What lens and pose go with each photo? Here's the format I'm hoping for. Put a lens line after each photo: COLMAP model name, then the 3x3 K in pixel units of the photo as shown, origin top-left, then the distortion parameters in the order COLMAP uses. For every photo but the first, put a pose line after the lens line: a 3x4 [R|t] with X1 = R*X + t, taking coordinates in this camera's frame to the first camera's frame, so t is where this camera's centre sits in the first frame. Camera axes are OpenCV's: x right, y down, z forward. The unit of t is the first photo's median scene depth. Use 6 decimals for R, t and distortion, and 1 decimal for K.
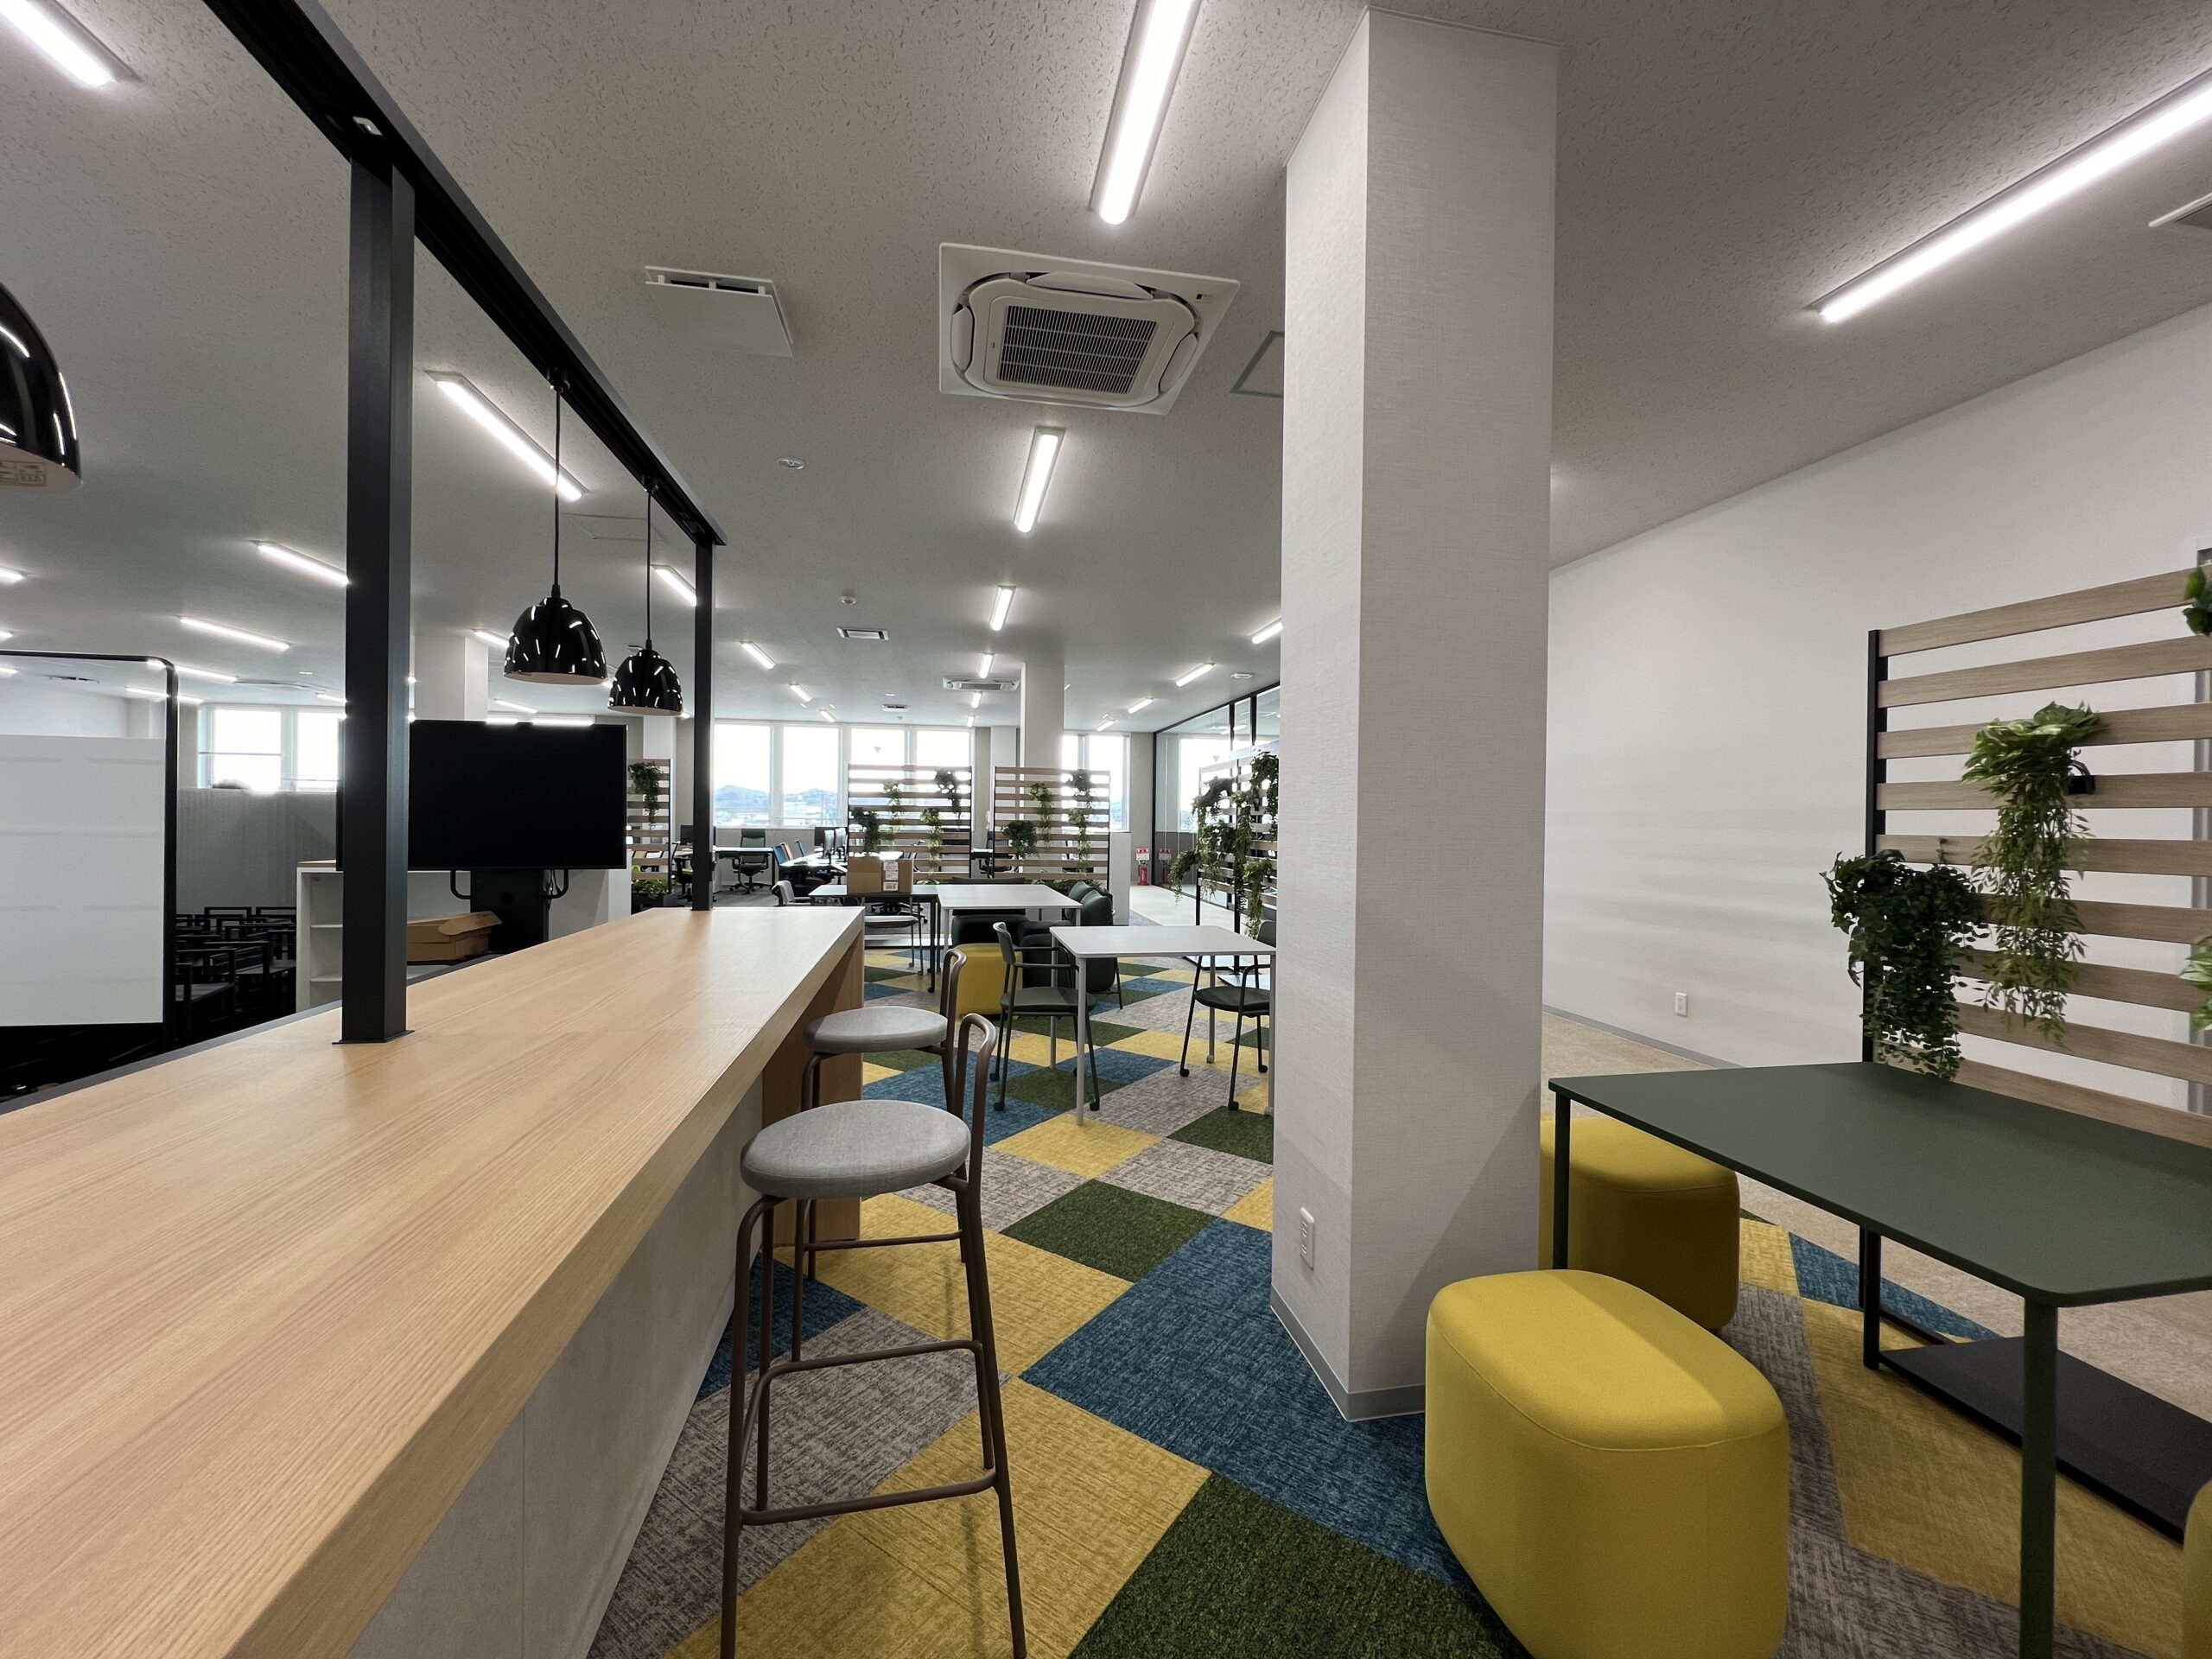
lens RADIAL K [[885.2, 0, 1101.7], [0, 885.2, 823.1], [0, 0, 1]] dist [-0.002587, -0.000281]
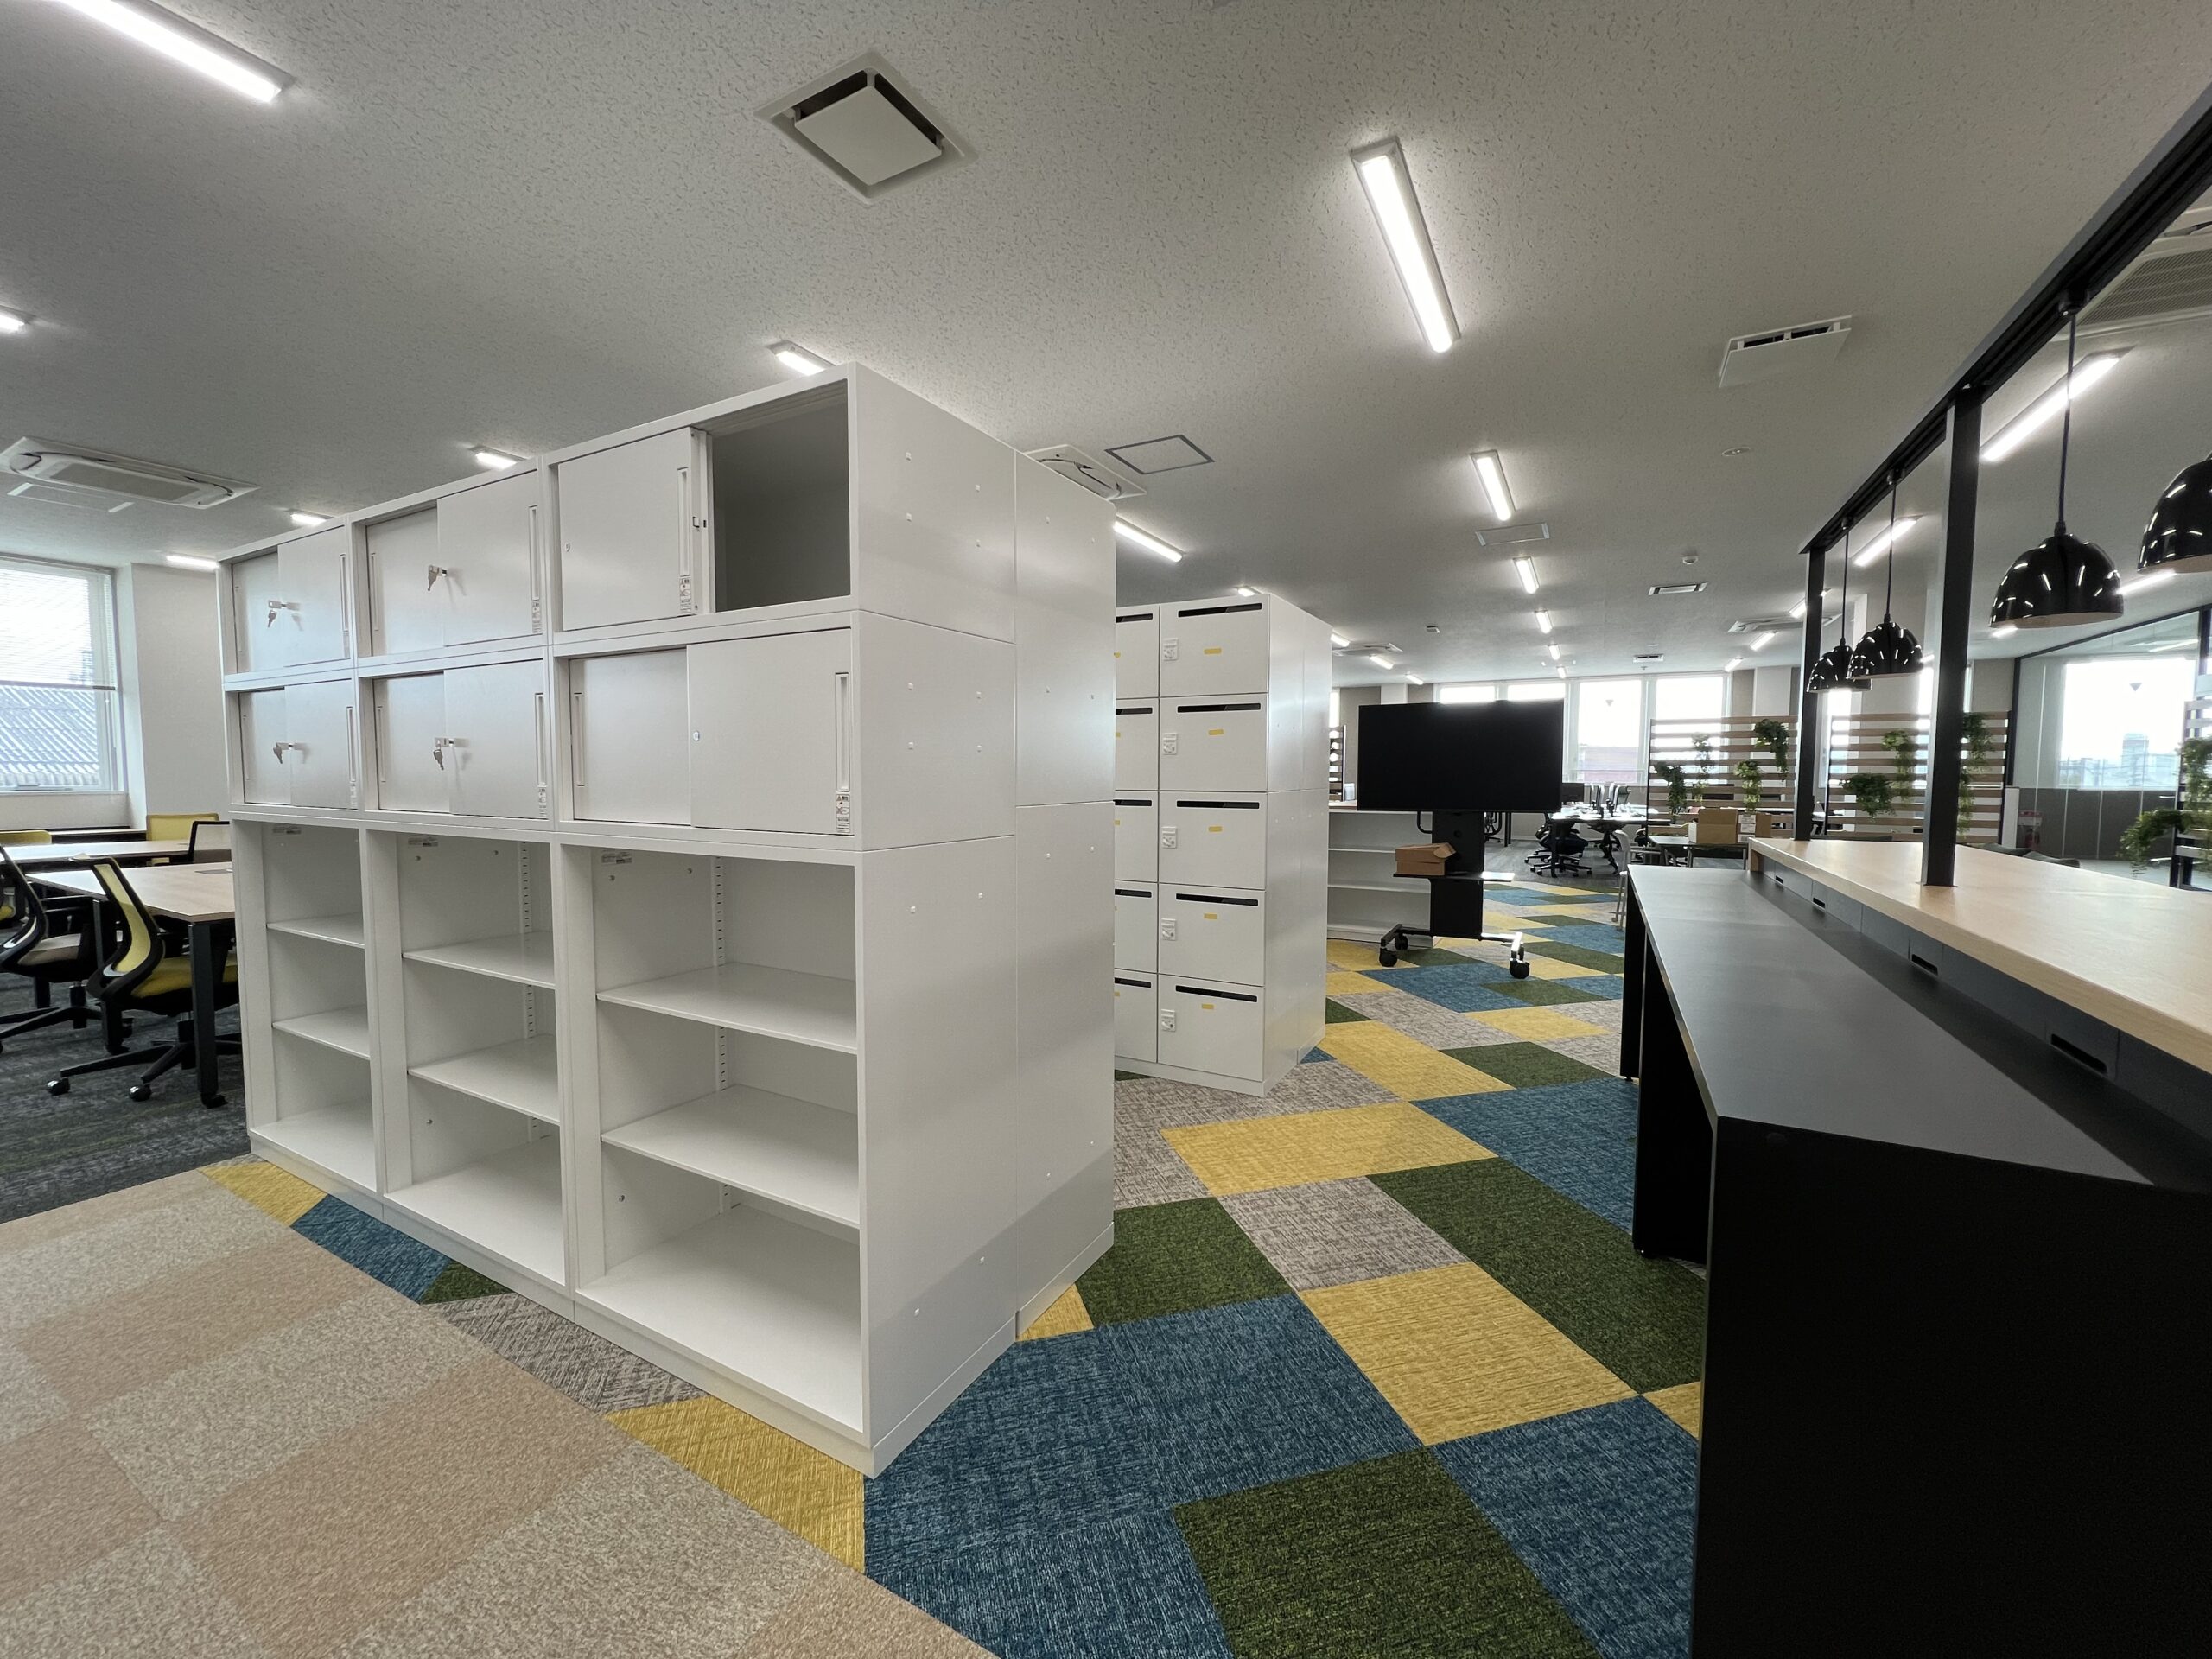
lens RADIAL K [[885.2, 0, 1101.7], [0, 885.2, 823.1], [0, 0, 1]] dist [-0.002587, -0.000281]
pose [[0.771652, 0.026261, -0.635502, -0.125492], [0.003927, 0.998932, 0.046048, 0.002886], [0.636032, -0.038029, 0.770725, -0.191021]]
